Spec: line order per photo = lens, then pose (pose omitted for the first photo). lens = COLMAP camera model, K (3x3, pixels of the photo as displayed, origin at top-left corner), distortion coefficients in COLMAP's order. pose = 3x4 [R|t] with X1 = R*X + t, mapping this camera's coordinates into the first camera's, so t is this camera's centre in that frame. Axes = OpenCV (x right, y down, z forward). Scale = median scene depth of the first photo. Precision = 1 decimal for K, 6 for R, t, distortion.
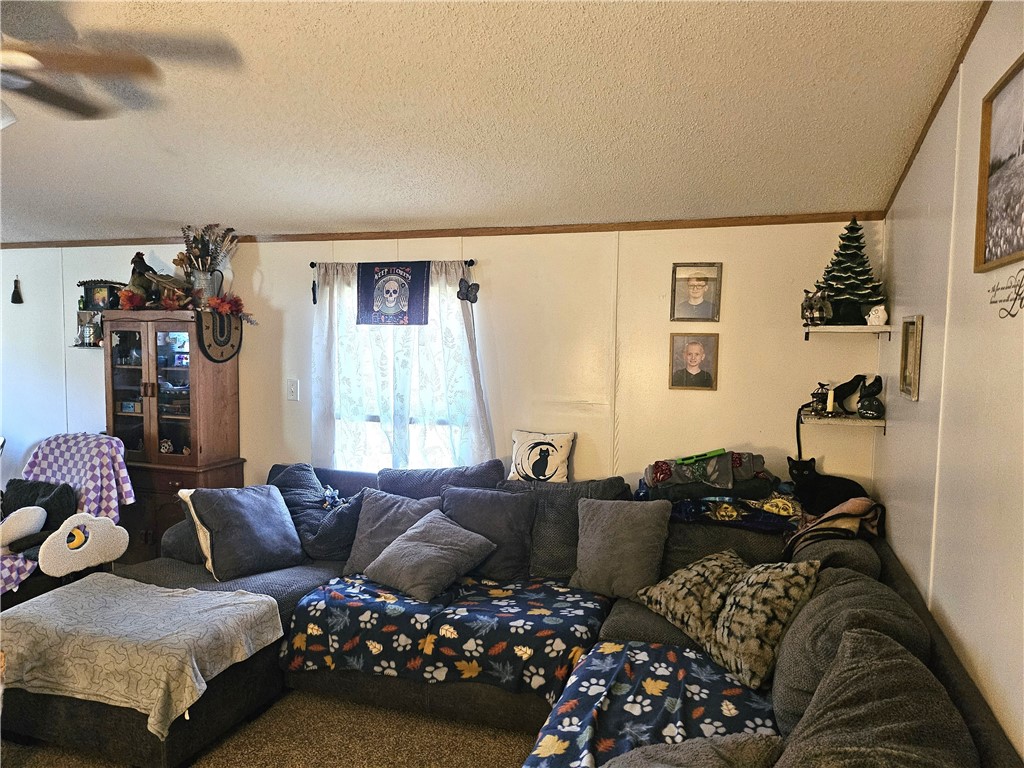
lens RADIAL K [[714.5, 0, 510.3], [0, 714.5, 389.2], [0, 0, 1]] dist [0.086073, -0.099948]
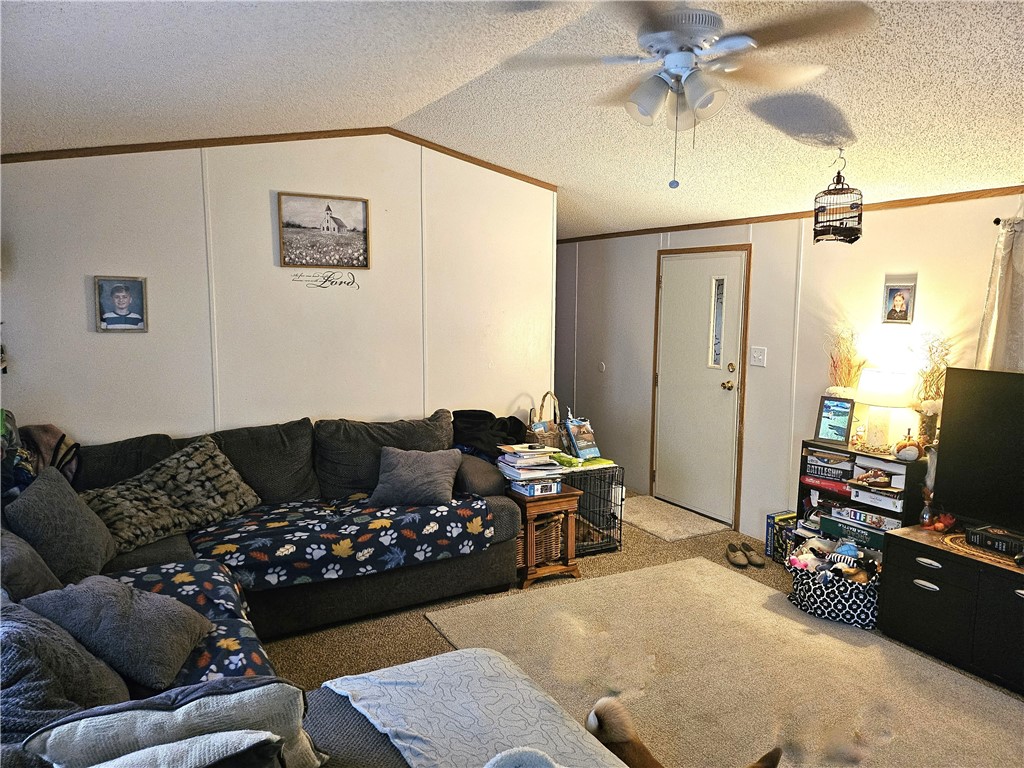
lens RADIAL K [[721.0, 0, 517.9], [0, 721.0, 382.0], [0, 0, 1]] dist [0.068988, -0.083526]
pose [[-0.747903, -0.098602, 0.656444, -0.895871], [0.026181, 0.983755, 0.177594, -0.112125], [-0.663292, 0.150010, -0.733172, 1.347358]]
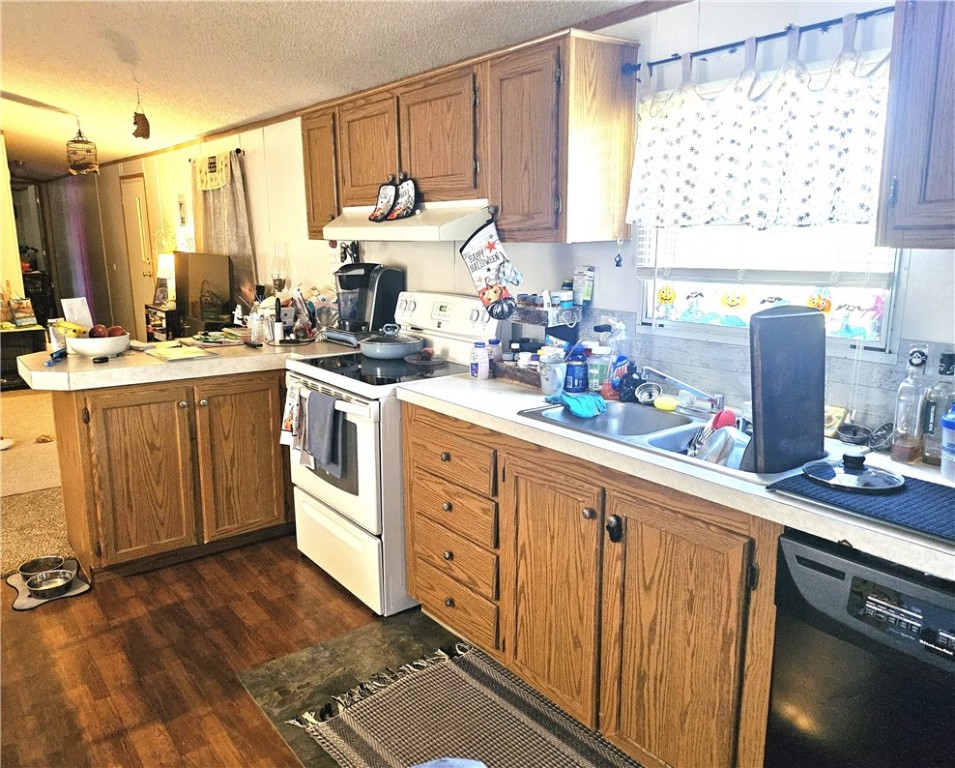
lens RADIAL K [[740.5, 0, 460.3], [0, 740.5, 383.9], [0, 0, 1]] dist [0.075135, -0.087643]
pose [[-0.821394, -0.129014, 0.555578, -2.447991], [0.036333, 0.960267, 0.276707, -0.091828], [-0.569202, 0.247471, -0.784071, 1.239745]]
